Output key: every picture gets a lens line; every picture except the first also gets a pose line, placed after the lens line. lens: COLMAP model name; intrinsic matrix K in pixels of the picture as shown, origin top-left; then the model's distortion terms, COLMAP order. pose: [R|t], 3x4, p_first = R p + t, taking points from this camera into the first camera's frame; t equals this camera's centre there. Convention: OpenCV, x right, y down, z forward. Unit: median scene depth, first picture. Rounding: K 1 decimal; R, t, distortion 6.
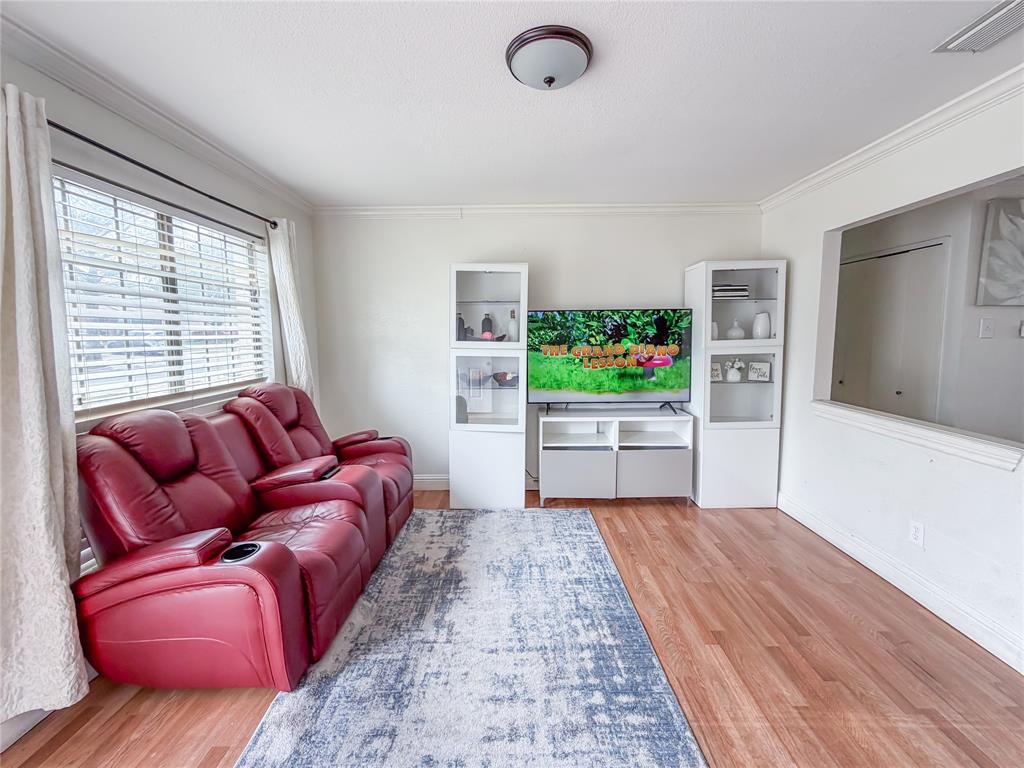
lens RADIAL K [[431.4, 0, 515.1], [0, 431.4, 375.7], [0, 0, 1]] dist [0.001544, -0.000182]
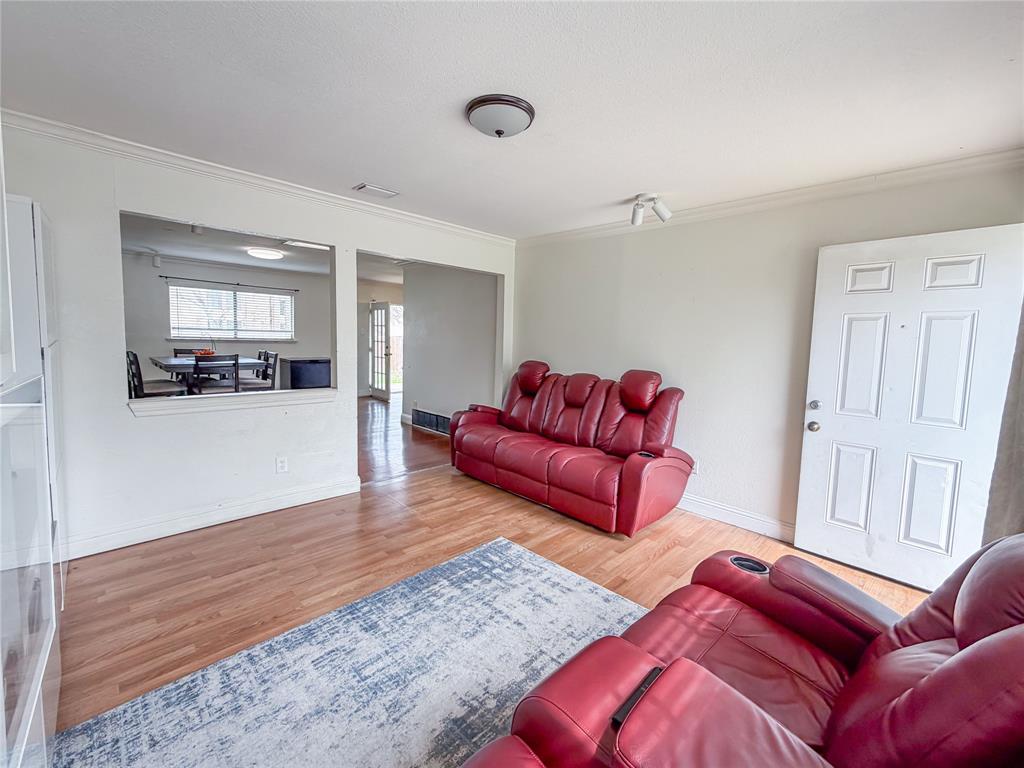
lens RADIAL K [[431.4, 0, 515.1], [0, 431.4, 375.7], [0, 0, 1]] dist [0.001544, -0.000182]
pose [[-0.710091, -0.082367, 0.699275, -0.512186], [0.042133, 0.986384, 0.158969, -0.110016], [-0.702848, 0.142345, -0.696952, 1.126932]]
